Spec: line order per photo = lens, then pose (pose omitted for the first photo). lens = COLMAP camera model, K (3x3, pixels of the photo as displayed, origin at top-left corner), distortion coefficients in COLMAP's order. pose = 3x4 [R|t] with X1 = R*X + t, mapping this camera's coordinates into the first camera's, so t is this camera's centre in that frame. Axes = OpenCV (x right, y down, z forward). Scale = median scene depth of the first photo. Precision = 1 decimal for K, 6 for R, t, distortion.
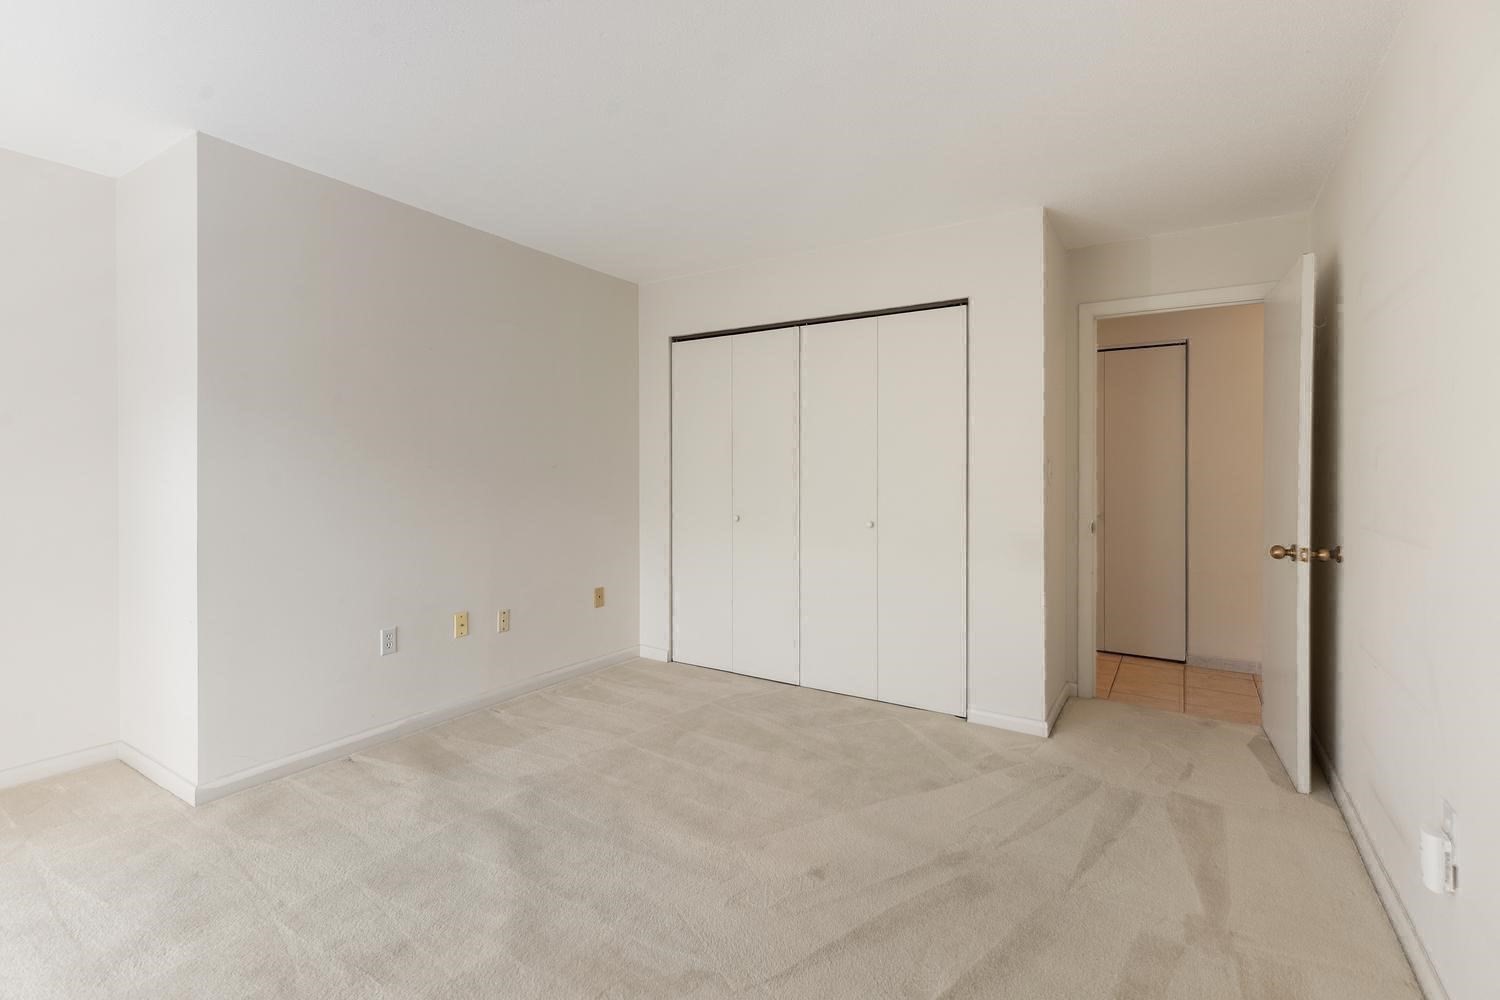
lens RADIAL K [[688.8, 0, 750.0], [0, 688.8, 500.0], [0, 0, 1]] dist [0.015379, -0.000728]
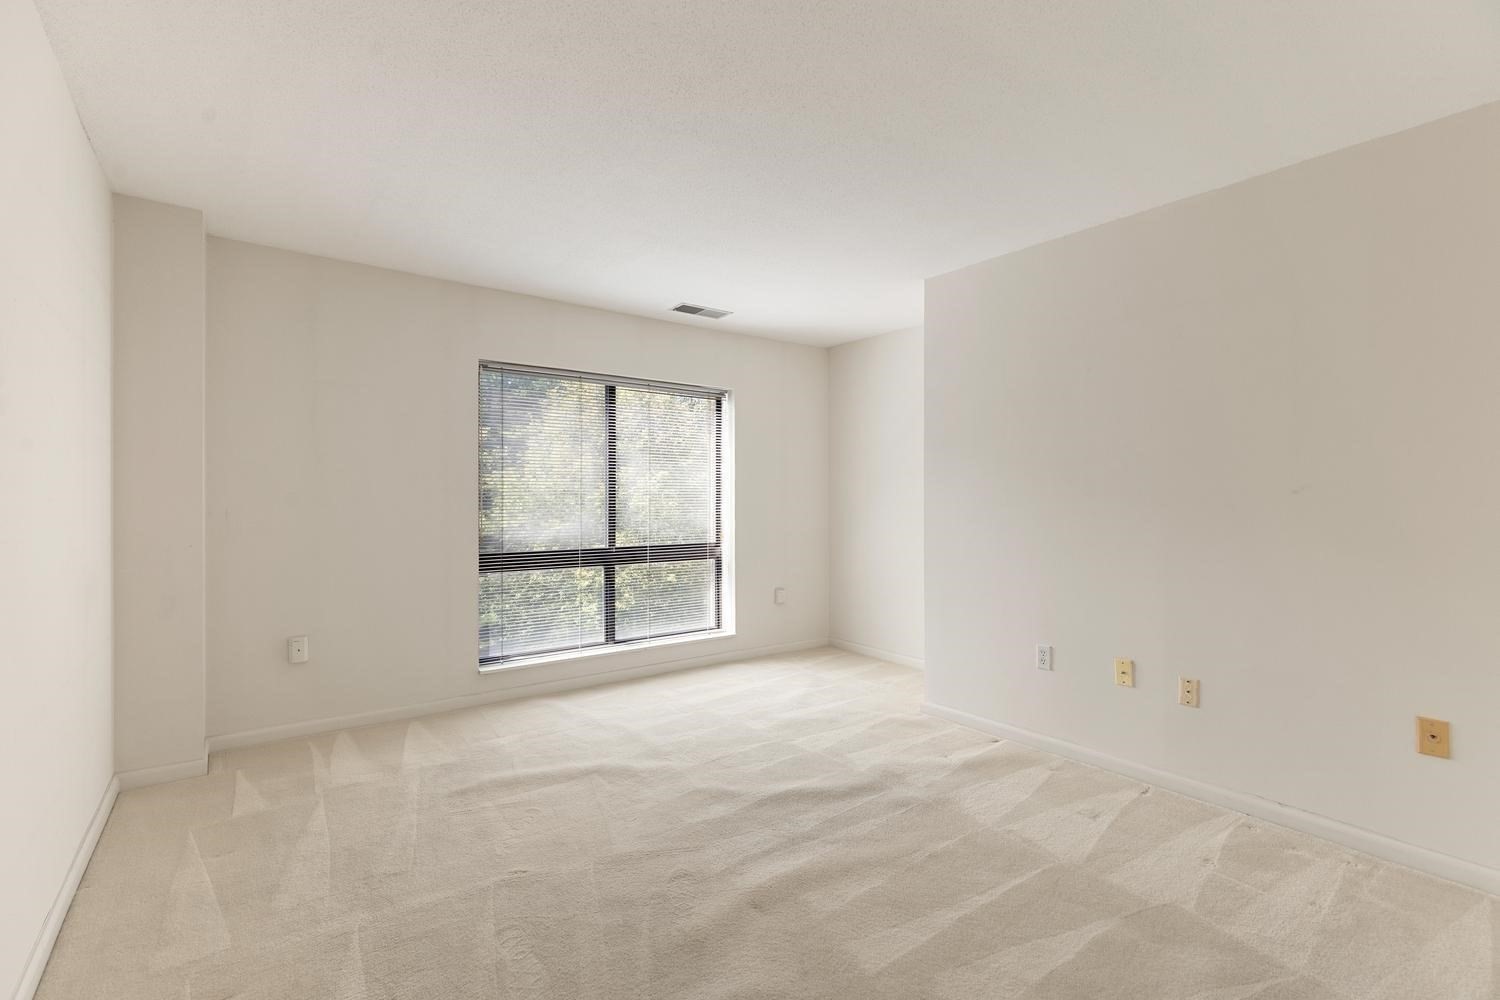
lens RADIAL K [[688.8, 0, 750.0], [0, 688.8, 500.0], [0, 0, 1]] dist [0.015379, -0.000728]
pose [[-0.355036, 0.001392, -0.934852, 0.639780], [-0.040807, 0.999023, 0.016985, -0.039407], [0.933962, 0.044178, -0.354632, 0.939316]]
